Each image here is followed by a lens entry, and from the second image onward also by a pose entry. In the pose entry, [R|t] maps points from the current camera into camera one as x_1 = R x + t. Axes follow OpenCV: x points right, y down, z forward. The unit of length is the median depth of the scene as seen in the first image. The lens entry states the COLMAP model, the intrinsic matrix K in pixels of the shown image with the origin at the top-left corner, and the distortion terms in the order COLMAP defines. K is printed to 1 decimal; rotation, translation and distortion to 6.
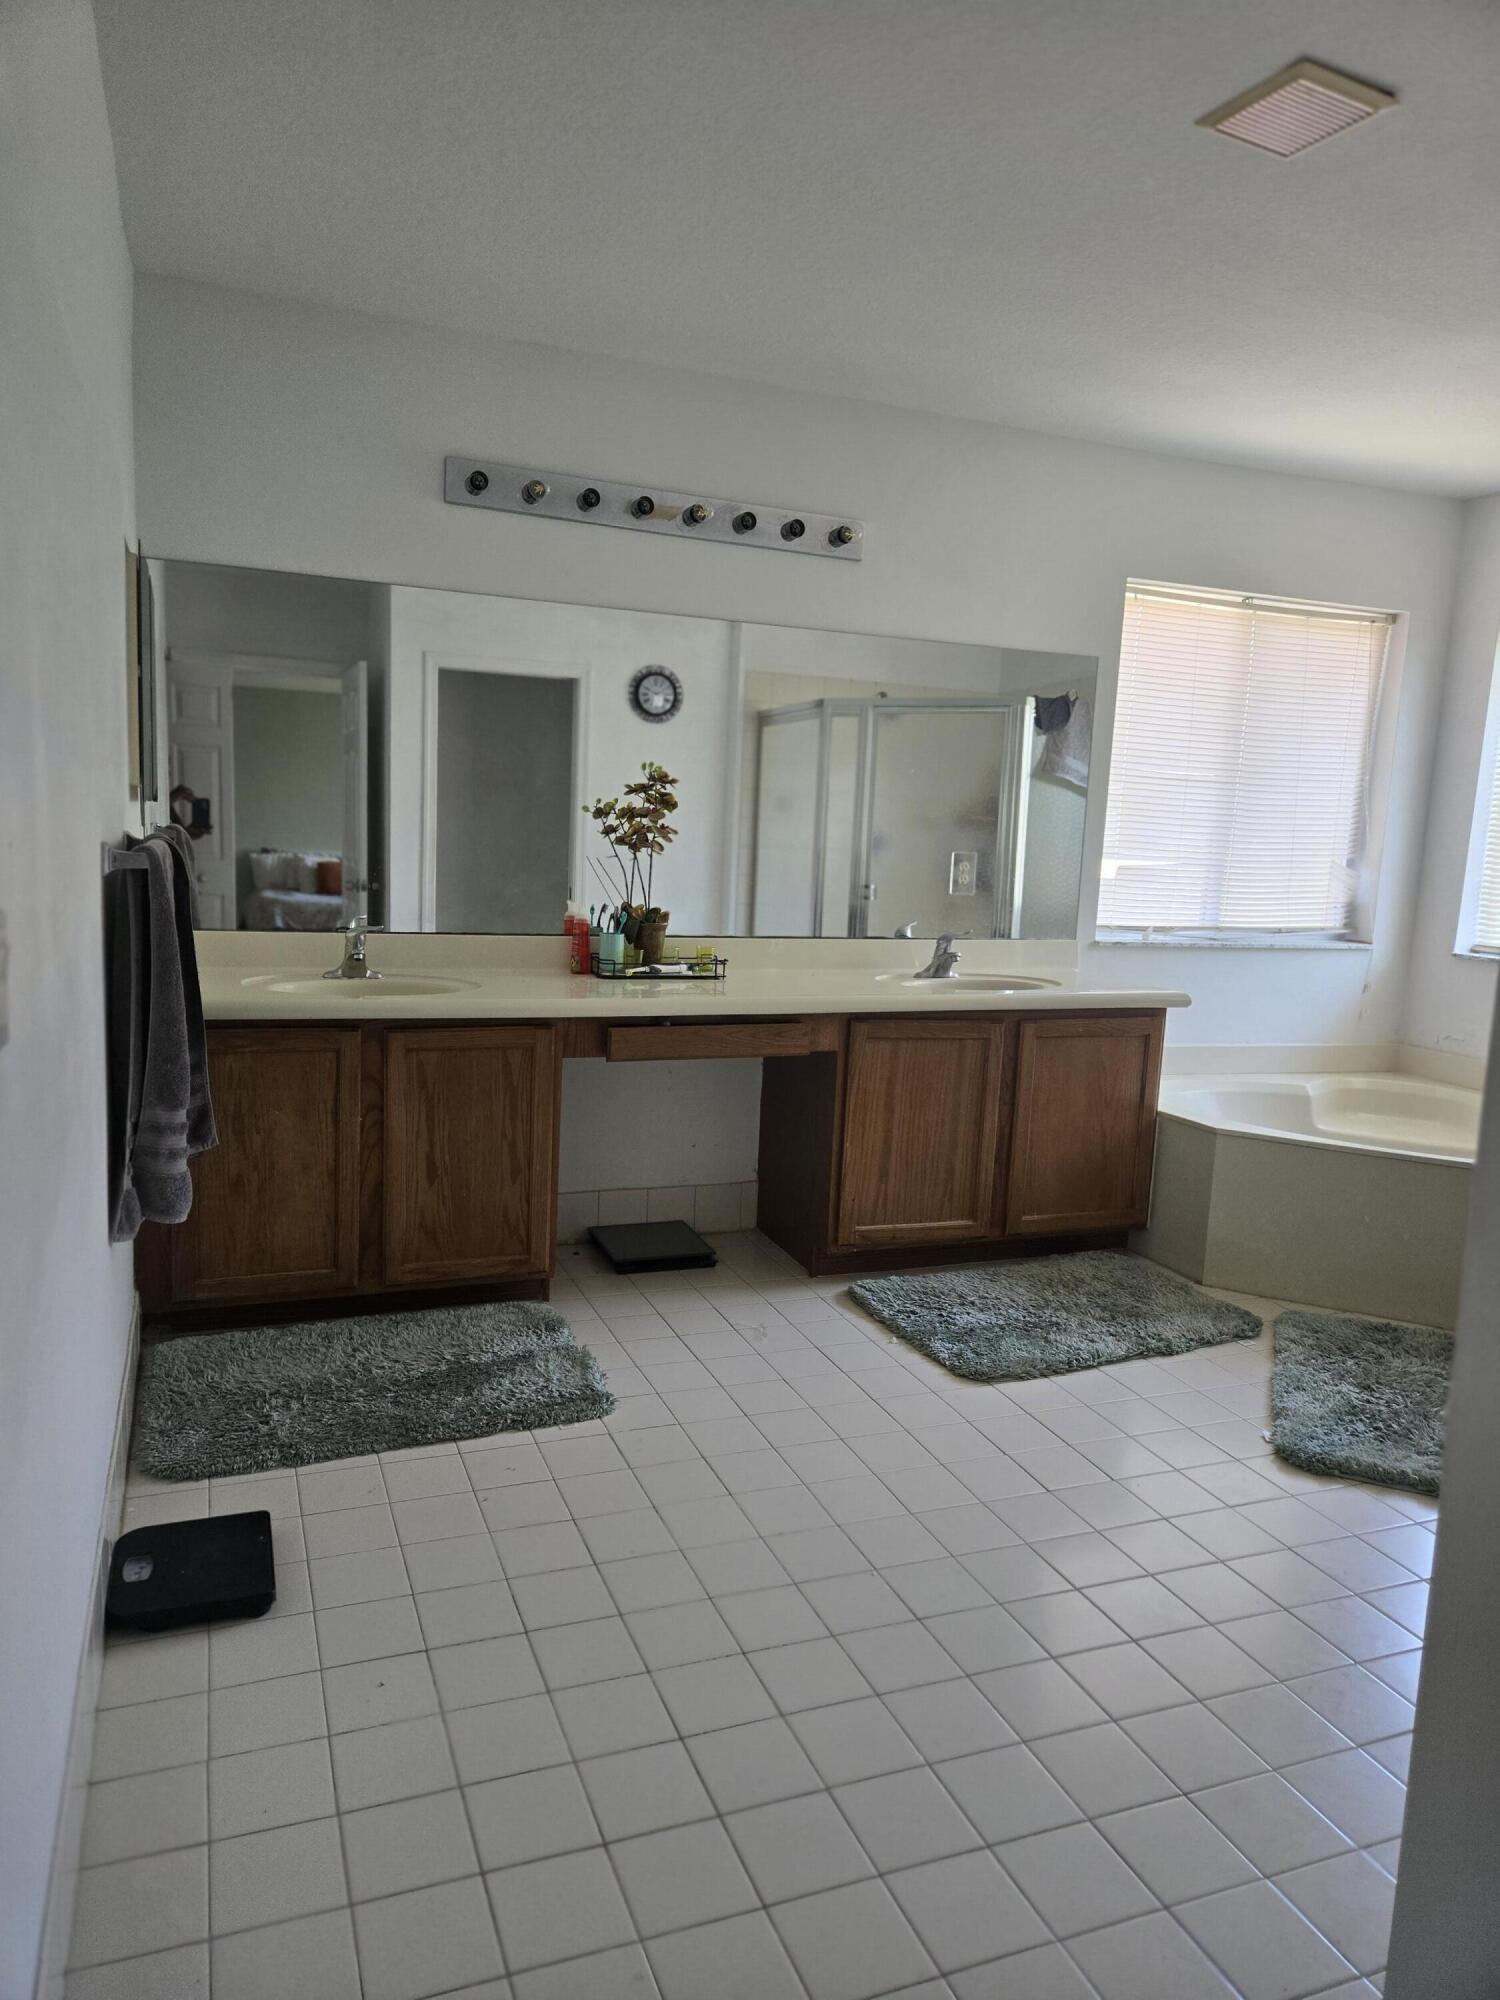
lens RADIAL K [[1352.0, 0, 741.7], [0, 1352.0, 1005.6], [0, 0, 1]] dist [0.076433, -0.071725]
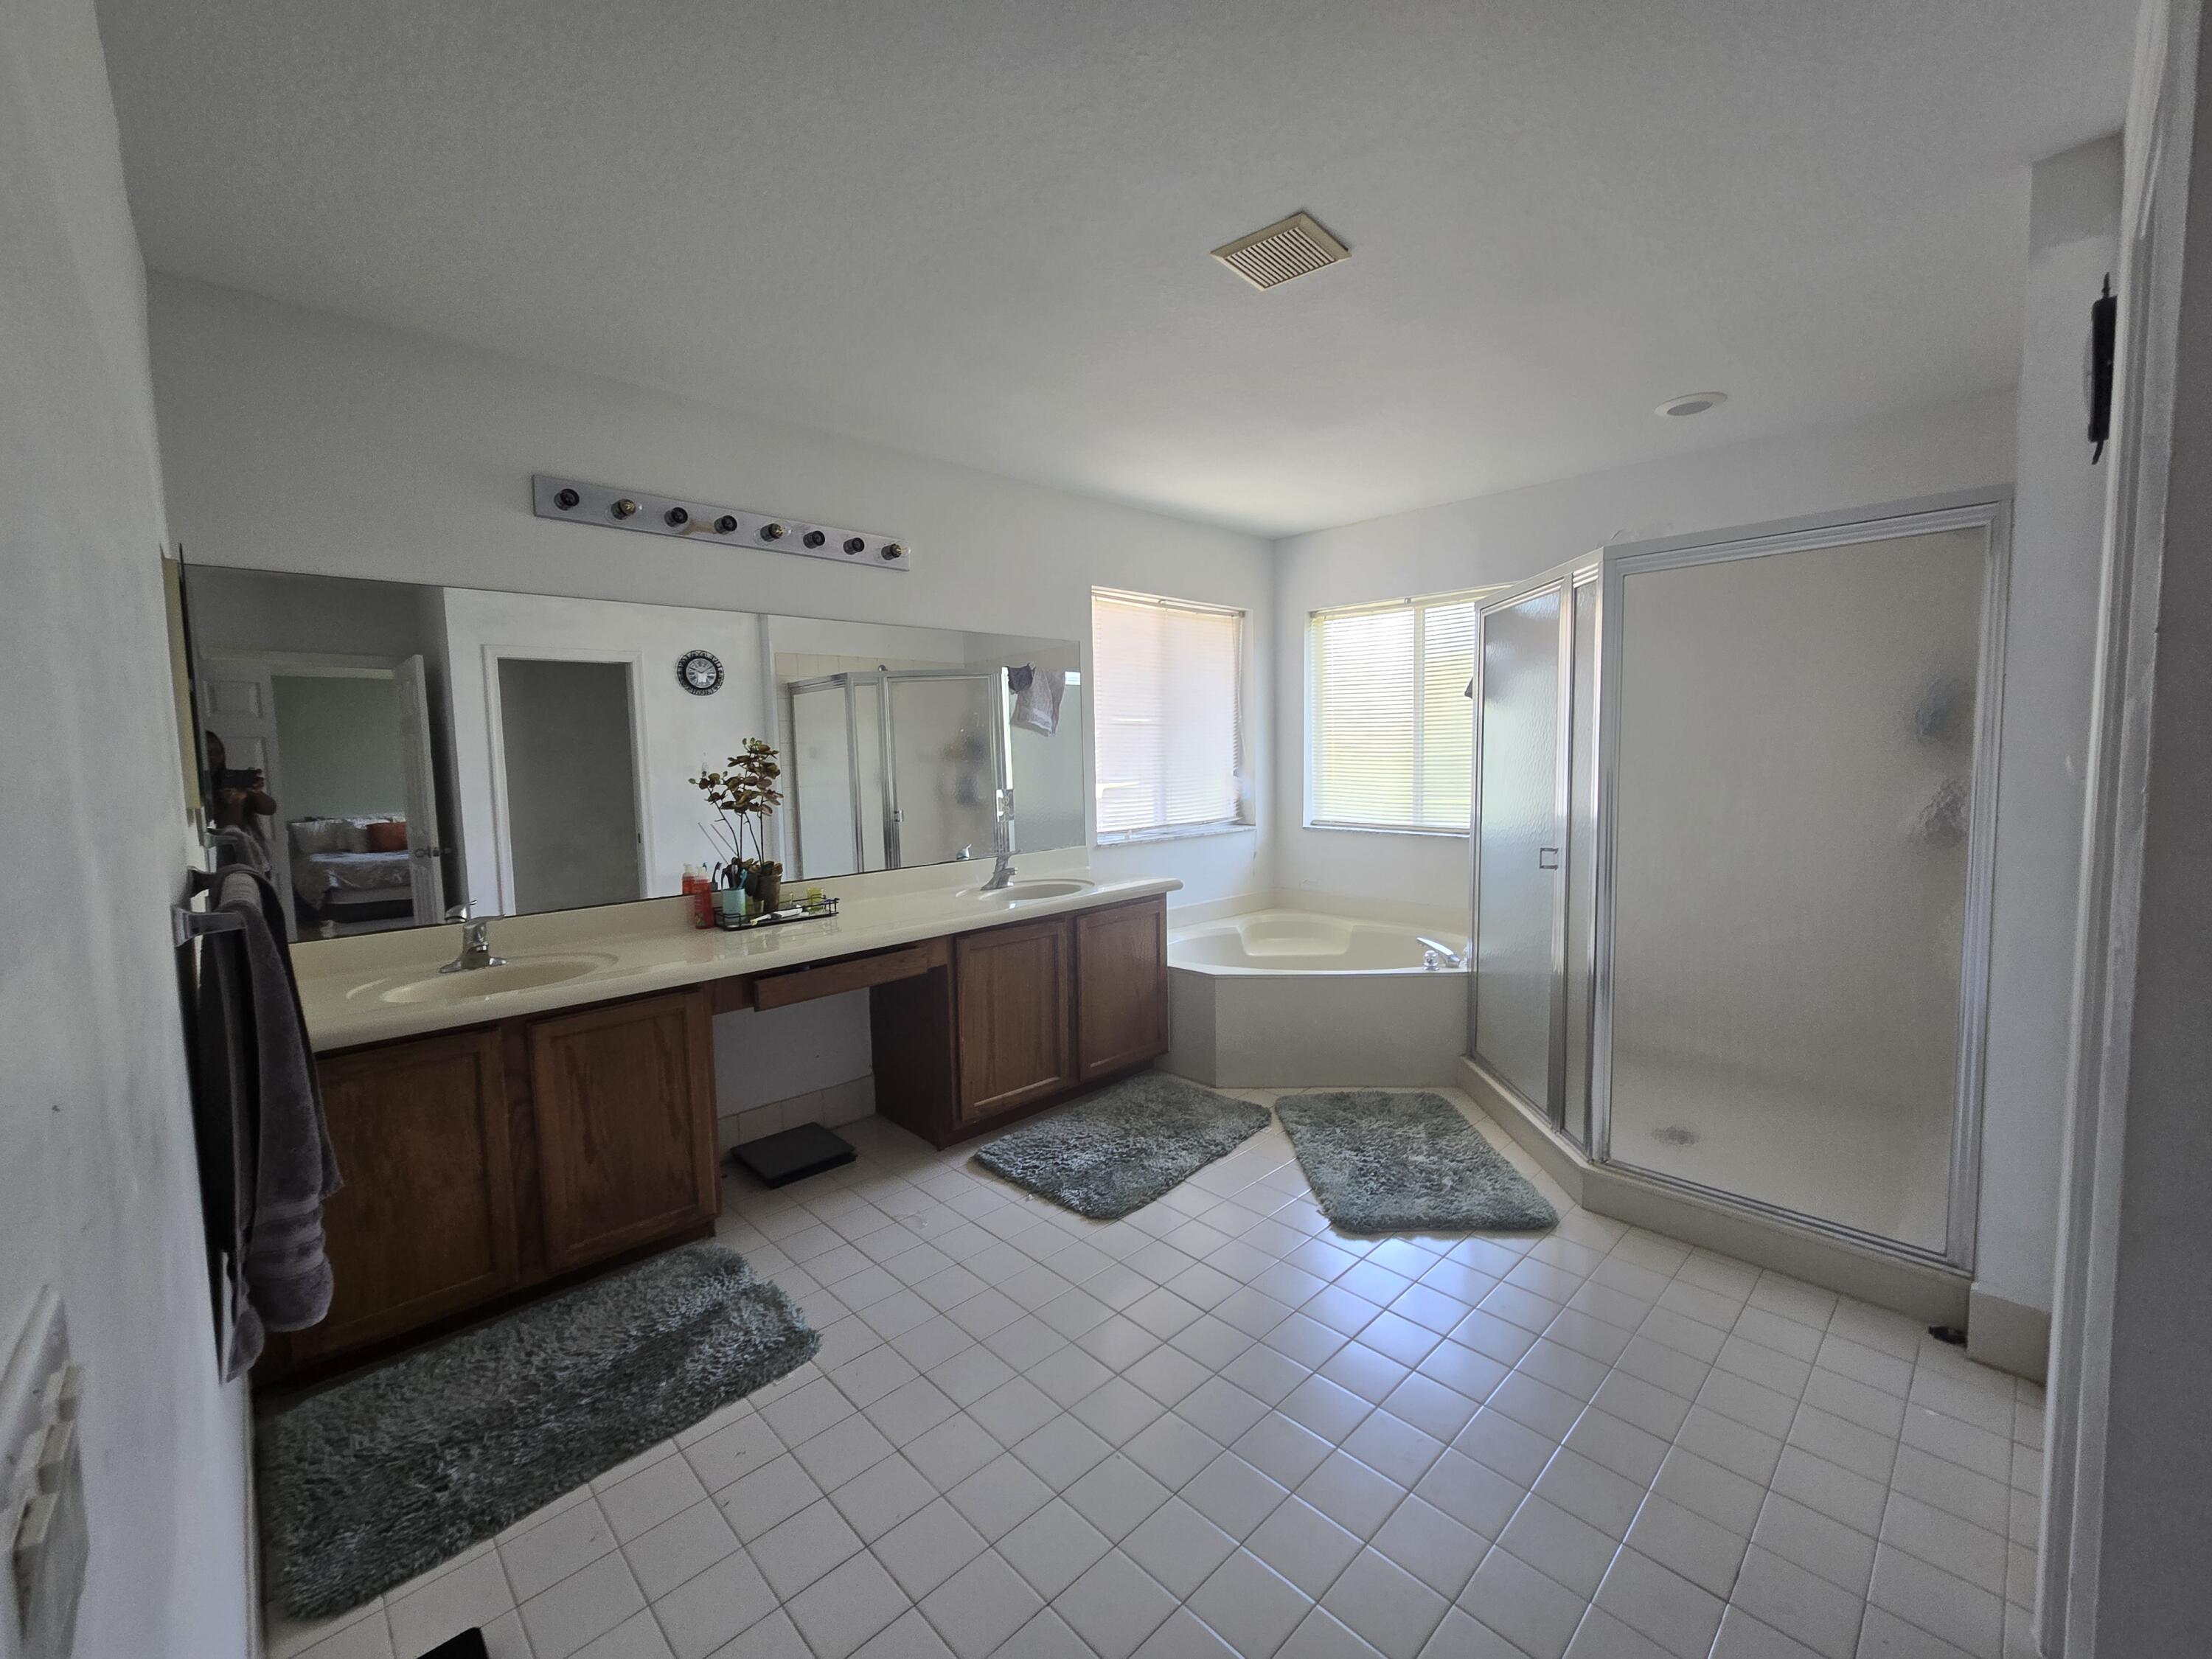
lens RADIAL K [[913.5, 0, 1113.8], [0, 913.5, 817.6], [0, 0, 1]] dist [-0.012096, 0.006201]
pose [[0.917532, -0.094080, 0.386373, -0.094217], [0.113874, 0.993083, -0.028609, -0.055751], [-0.381009, 0.070247, 0.921899, 0.171844]]
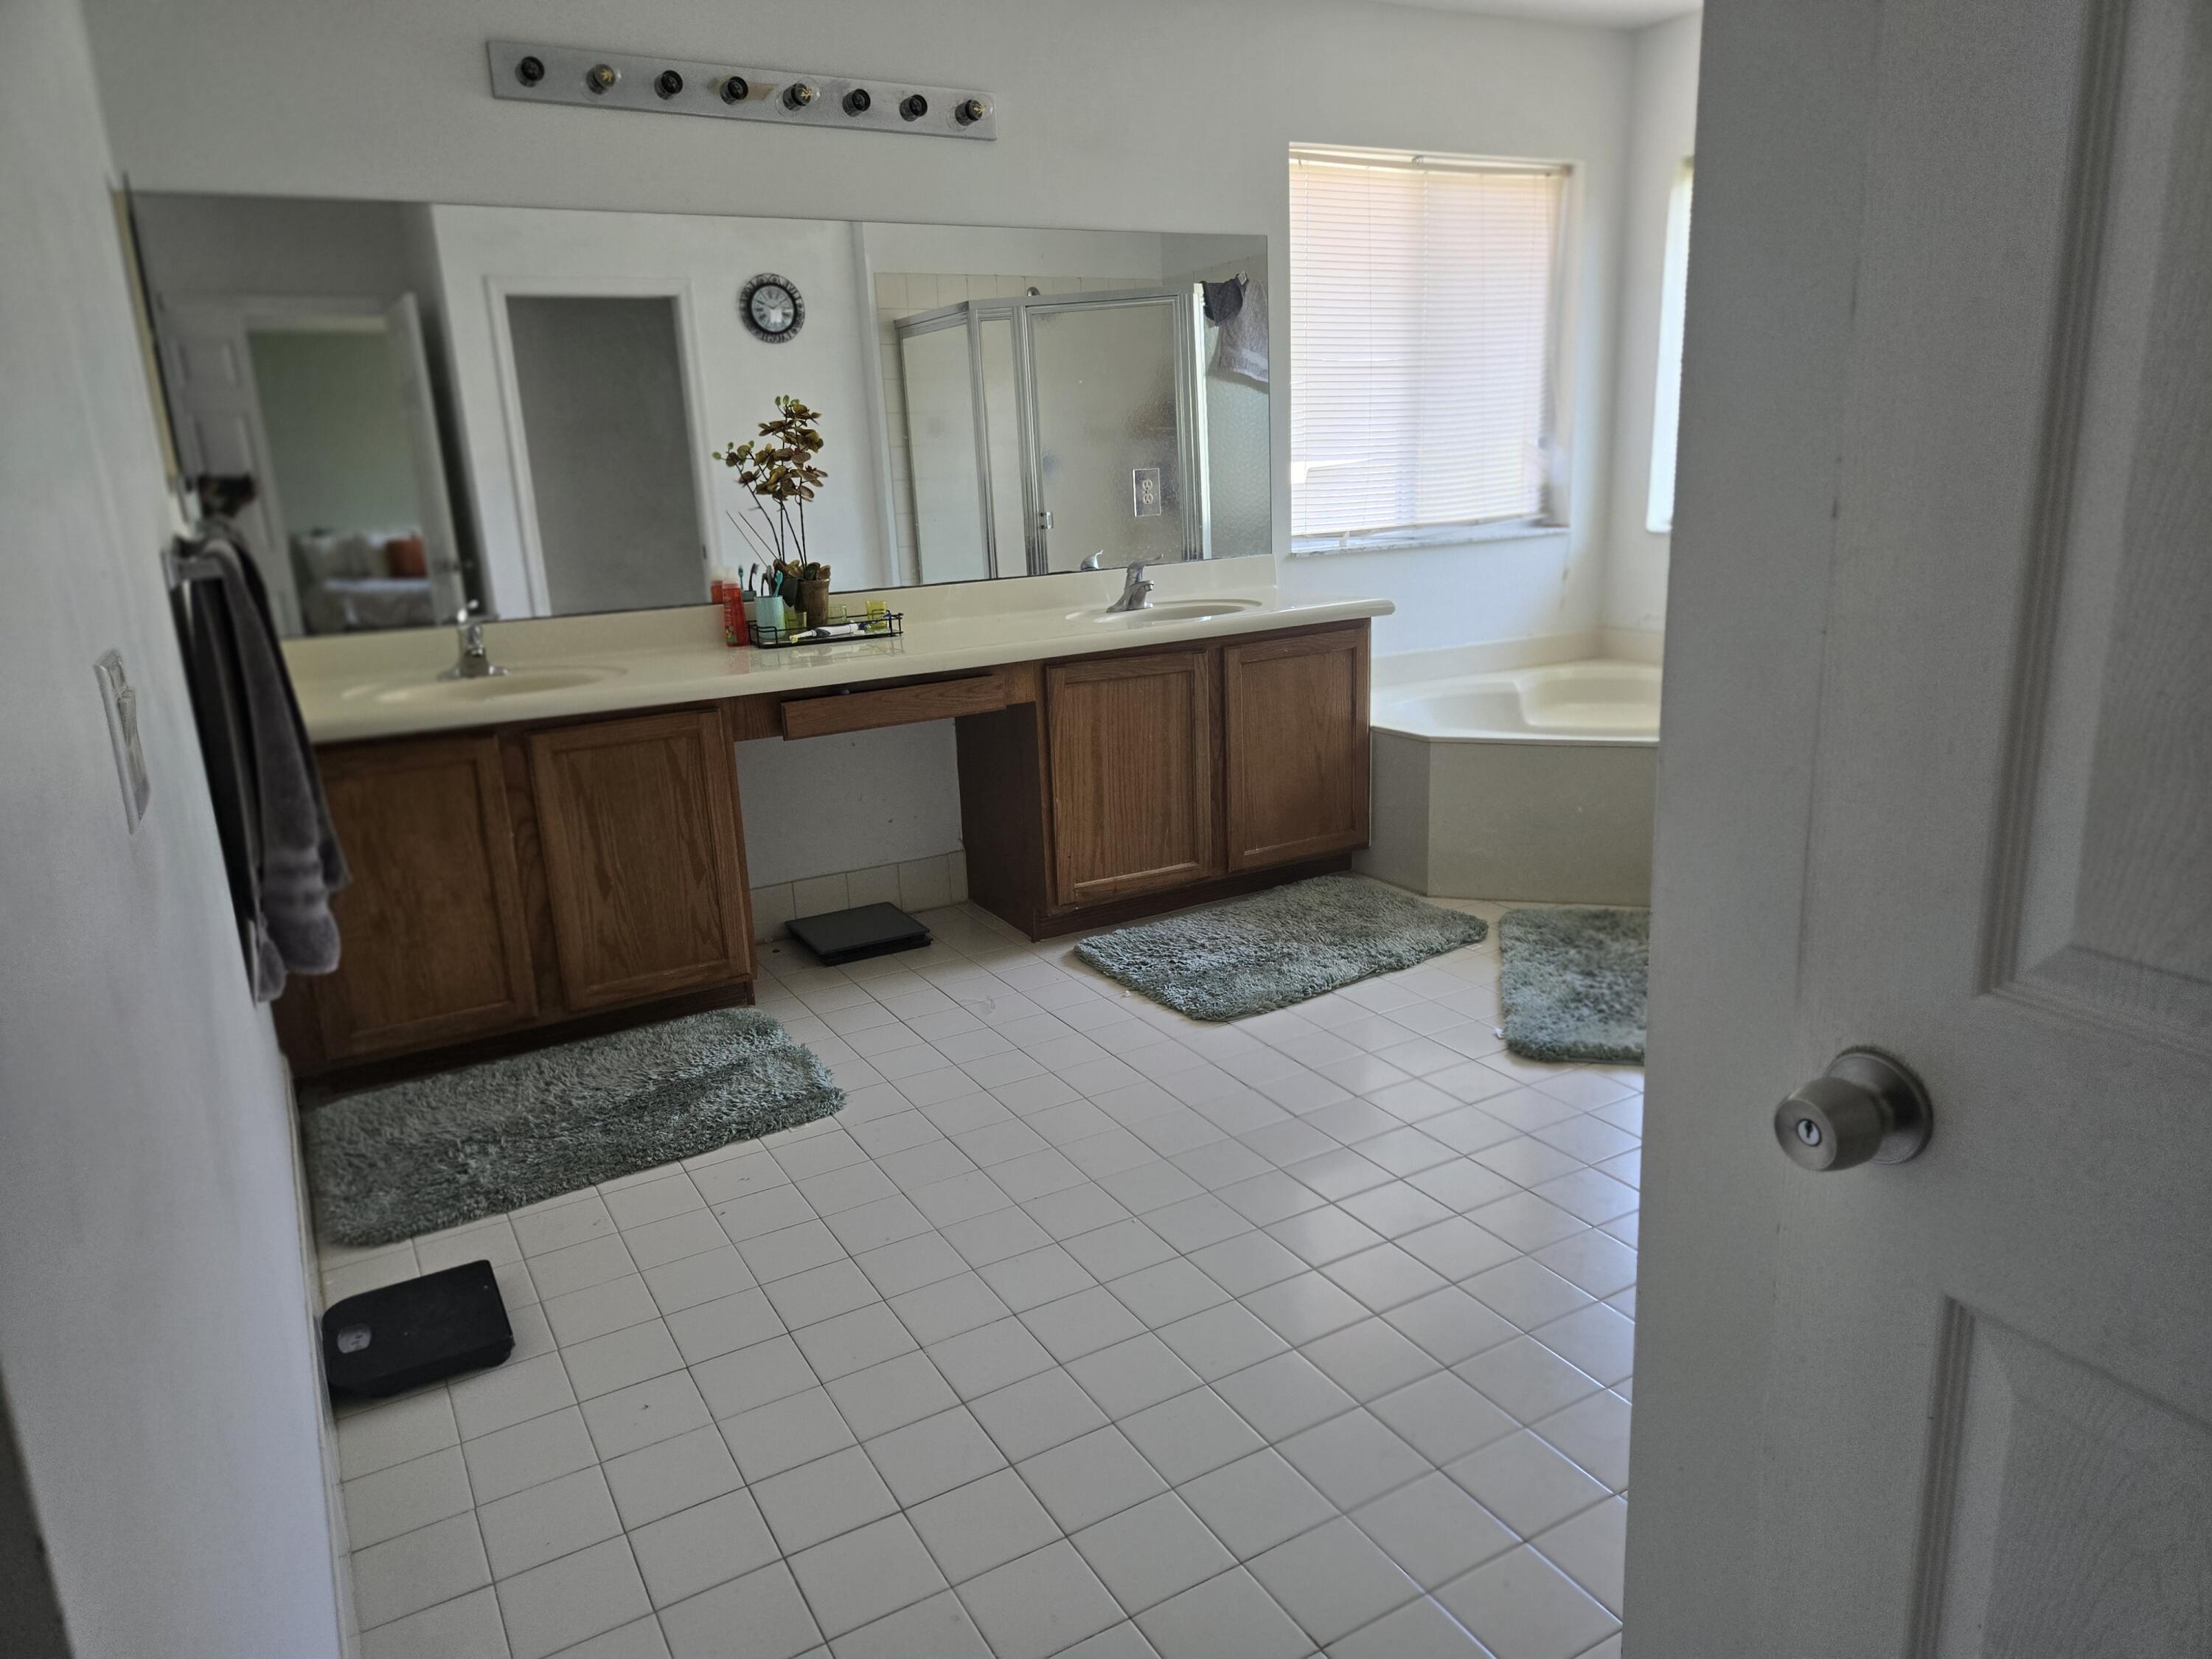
lens RADIAL K [[1495.3, 0, 1130.7], [0, 1495.3, 835.7], [0, 0, 1]] dist [0.076433, -0.071725]
pose [[0.983999, -0.121793, 0.130050, -0.008926], [0.104630, 0.985776, 0.131521, -0.003455], [-0.144219, -0.115810, 0.982746, -0.028075]]
